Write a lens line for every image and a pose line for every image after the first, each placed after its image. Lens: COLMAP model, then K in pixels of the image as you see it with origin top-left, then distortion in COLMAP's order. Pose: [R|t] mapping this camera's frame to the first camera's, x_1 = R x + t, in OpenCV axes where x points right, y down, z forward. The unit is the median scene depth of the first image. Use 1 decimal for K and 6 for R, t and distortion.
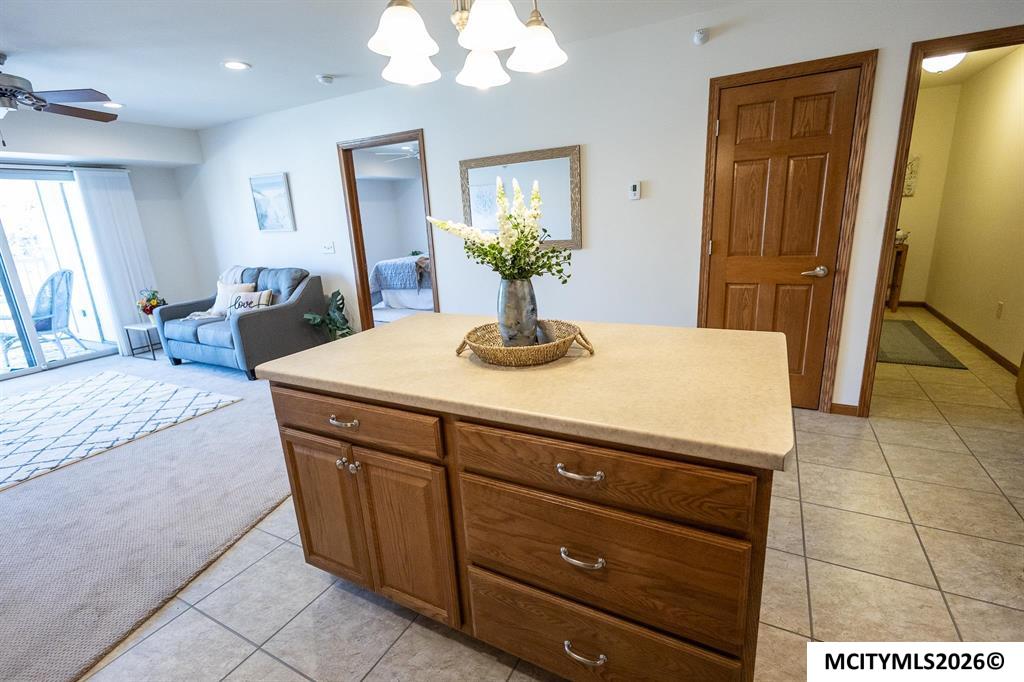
lens RADIAL K [[469.0, 0, 511.8], [0, 469.0, 340.5], [0, 0, 1]] dist [0.009895, -0.004431]
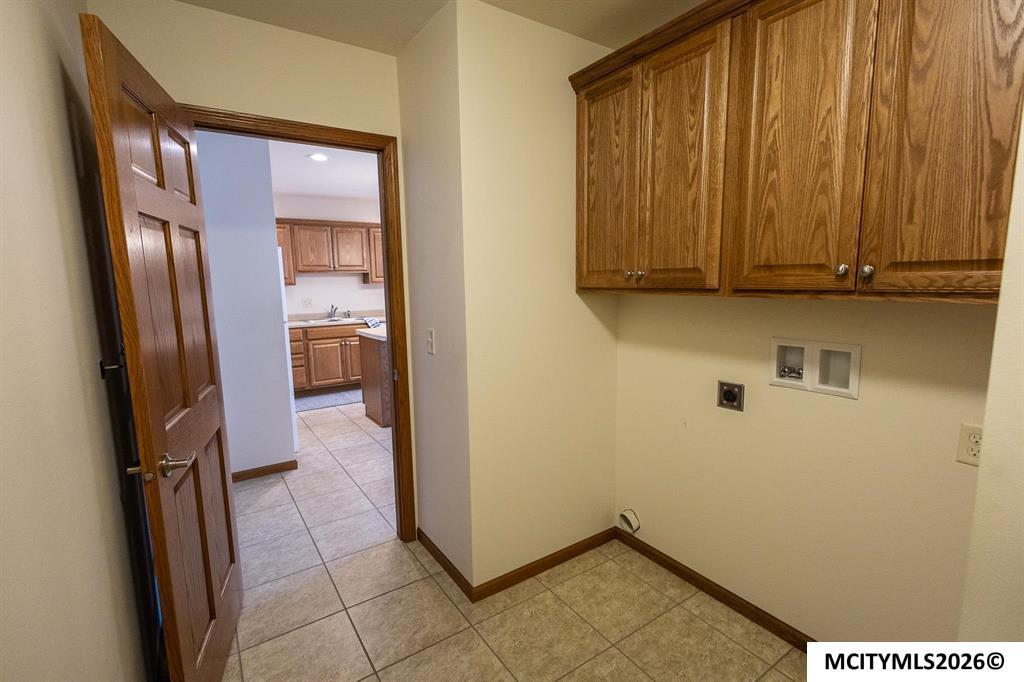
lens RADIAL K [[469.0, 0, 511.6], [0, 469.0, 345.3], [0, 0, 1]] dist [0.009895, -0.004431]
pose [[-0.457782, 0.183810, -0.869856, 1.375743], [-0.192526, 0.934684, 0.298830, -0.480471], [0.867968, 0.304269, -0.392494, 1.440207]]
